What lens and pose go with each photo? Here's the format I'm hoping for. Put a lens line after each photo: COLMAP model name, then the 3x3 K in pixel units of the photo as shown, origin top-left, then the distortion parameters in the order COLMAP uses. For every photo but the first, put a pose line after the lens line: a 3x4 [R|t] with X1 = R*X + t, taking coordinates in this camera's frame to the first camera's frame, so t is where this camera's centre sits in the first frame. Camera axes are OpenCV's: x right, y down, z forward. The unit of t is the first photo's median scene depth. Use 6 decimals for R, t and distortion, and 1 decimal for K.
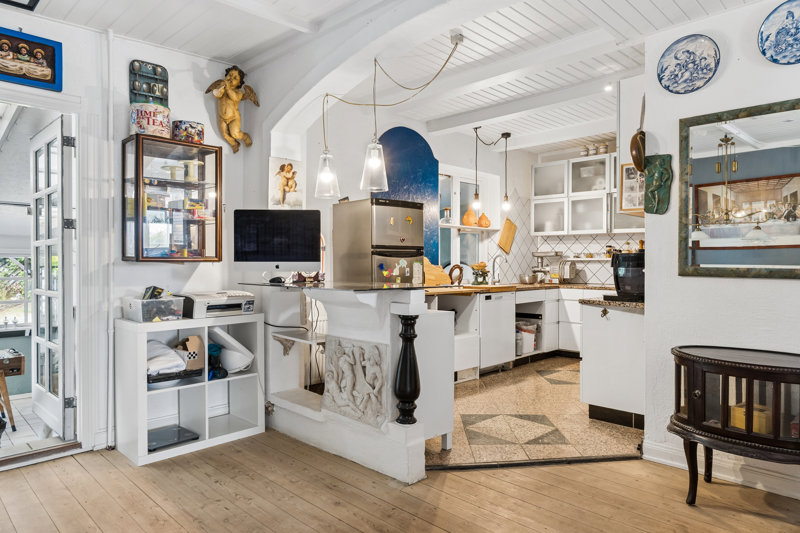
lens RADIAL K [[508.5, 0, 402.4], [0, 508.5, 264.5], [0, 0, 1]] dist [-0.002216, 0.000911]
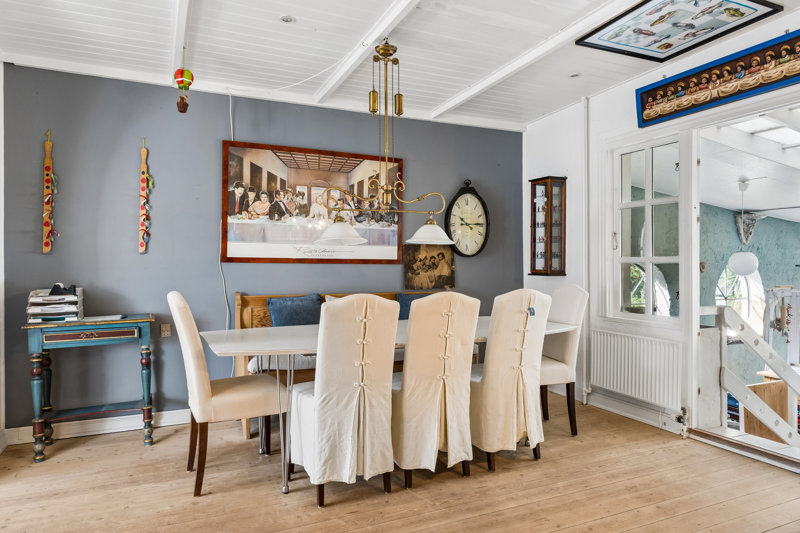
lens RADIAL K [[526.9, 0, 401.5], [0, 526.9, 265.0], [0, 0, 1]] dist [-0.004120, -0.000705]
pose [[-0.357425, 0.001634, -0.933940, 0.416363], [-0.002588, 0.999993, 0.002739, -0.003918], [0.933938, 0.003396, -0.357419, 0.570101]]
